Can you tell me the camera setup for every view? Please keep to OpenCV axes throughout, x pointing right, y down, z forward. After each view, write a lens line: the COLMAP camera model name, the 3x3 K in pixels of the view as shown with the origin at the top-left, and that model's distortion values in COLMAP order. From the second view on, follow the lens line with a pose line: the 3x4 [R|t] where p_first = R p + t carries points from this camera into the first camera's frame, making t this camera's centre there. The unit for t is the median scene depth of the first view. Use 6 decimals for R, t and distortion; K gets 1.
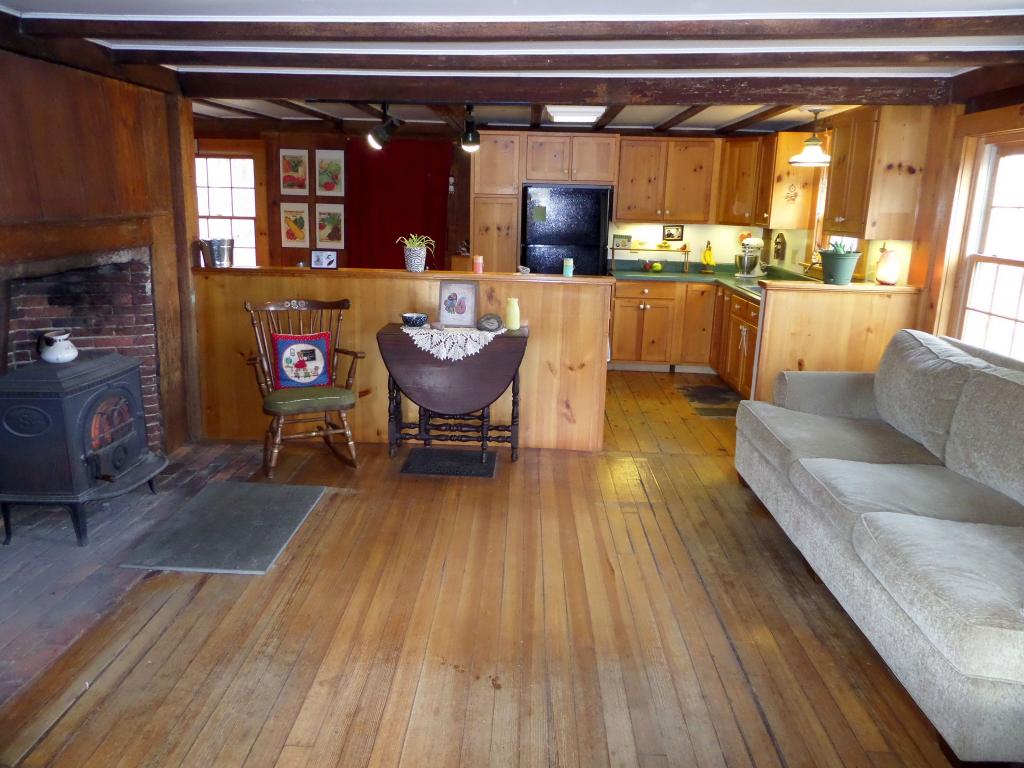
lens RADIAL K [[745.2, 0, 506.1], [0, 745.2, 382.6], [0, 0, 1]] dist [-0.009085, -0.017267]
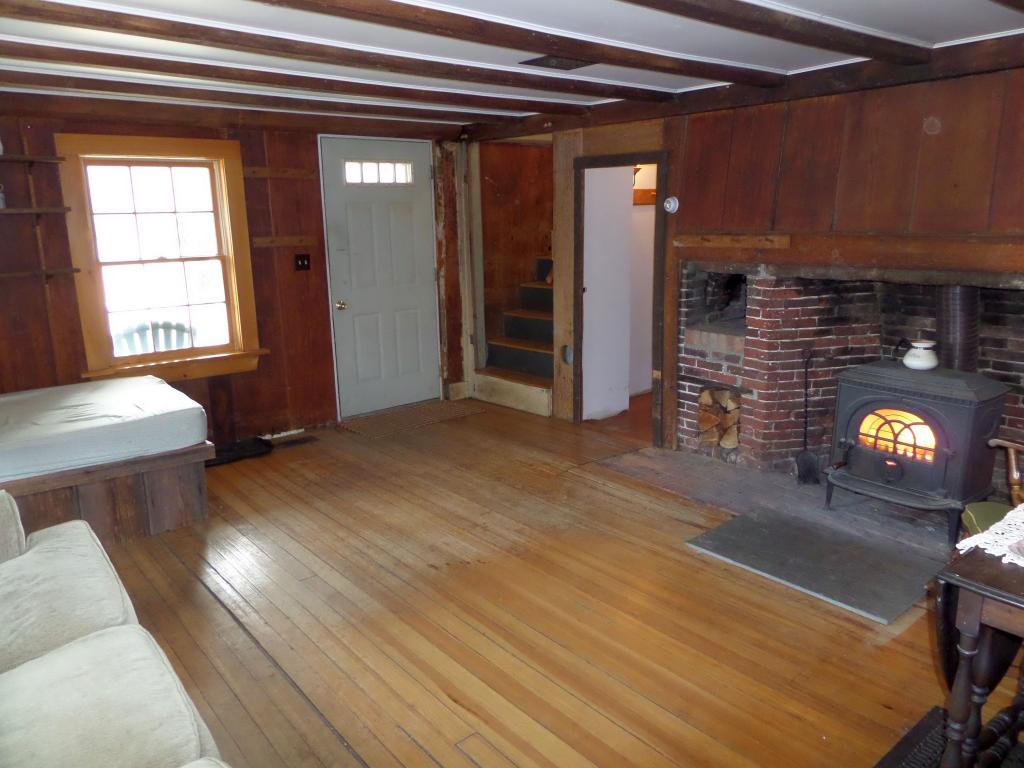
lens RADIAL K [[745.2, 0, 512.0], [0, 745.2, 384.6], [0, 0, 1]] dist [-0.009085, -0.017267]
pose [[-0.747918, 0.137804, -0.649330, 0.664252], [-0.158601, 0.912782, 0.376396, -0.403005], [0.644566, 0.384498, -0.660830, 1.725729]]
